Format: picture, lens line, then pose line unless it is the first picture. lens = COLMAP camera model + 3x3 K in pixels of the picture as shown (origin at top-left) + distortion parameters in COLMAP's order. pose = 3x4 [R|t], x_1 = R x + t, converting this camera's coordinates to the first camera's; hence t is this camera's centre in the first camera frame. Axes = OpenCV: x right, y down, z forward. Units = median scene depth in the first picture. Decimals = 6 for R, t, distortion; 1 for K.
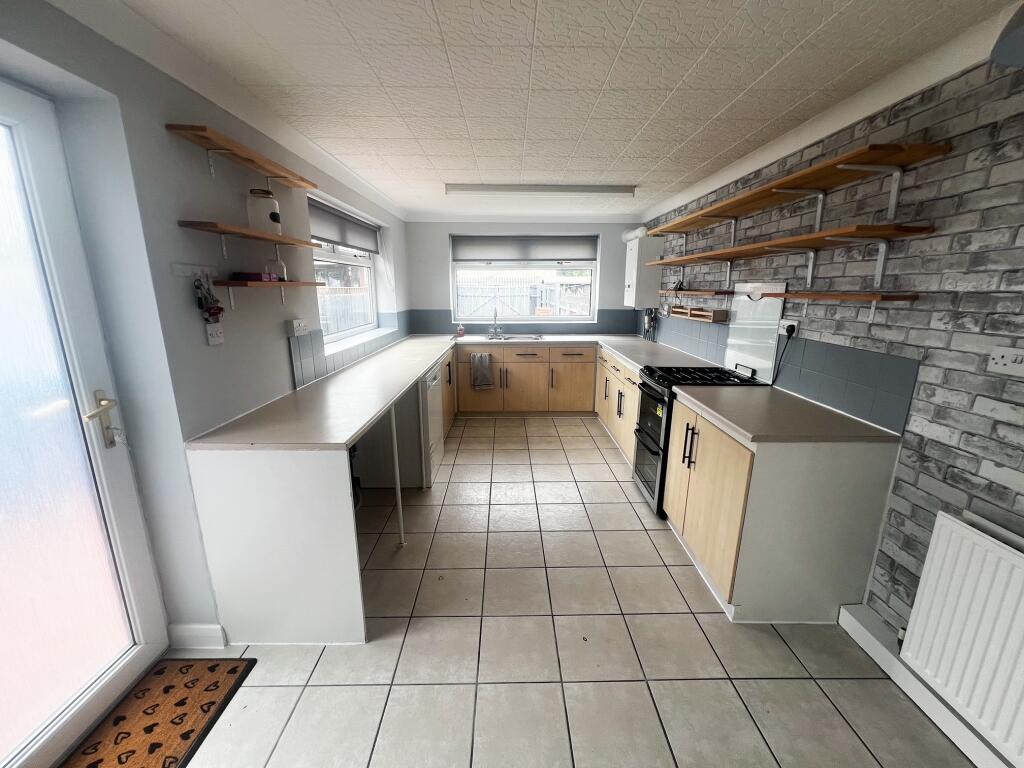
lens RADIAL K [[409.3, 0, 514.1], [0, 409.3, 383.3], [0, 0, 1]] dist [-0.002048, 0.000378]
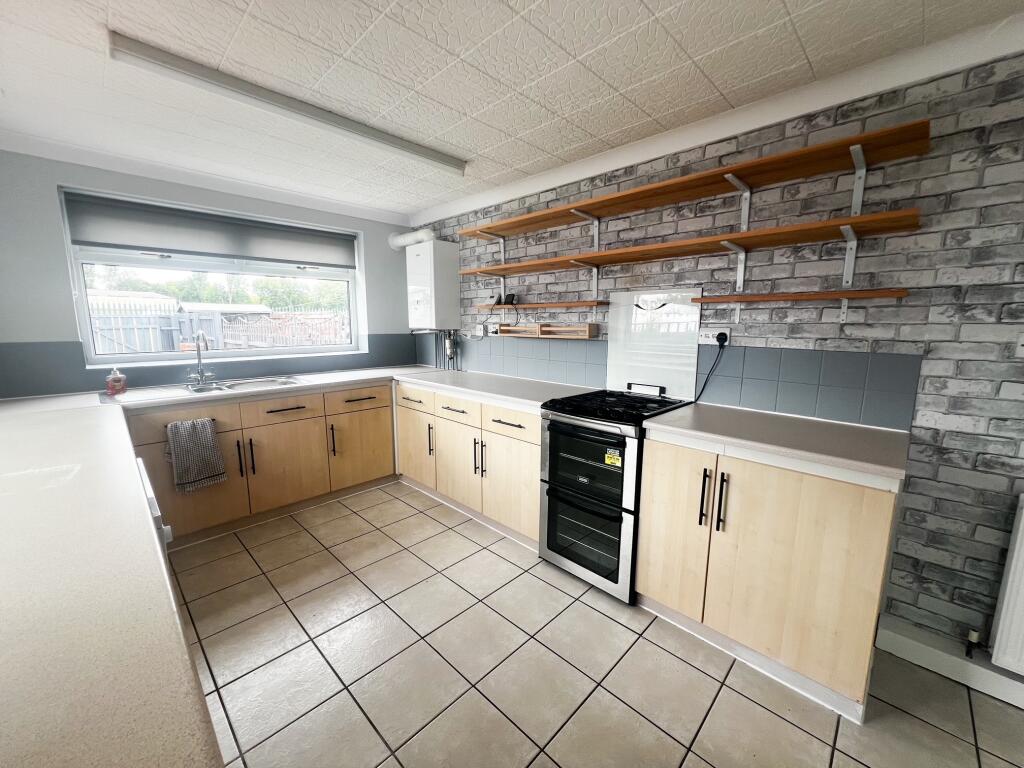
lens RADIAL K [[409.3, 0, 509.9], [0, 409.3, 383.3], [0, 0, 1]] dist [-0.002048, 0.000378]
pose [[0.709083, -0.103863, 0.697434, -0.299267], [0.159681, 0.987049, -0.015355, -0.092552], [-0.686807, 0.122255, 0.716485, 0.680739]]
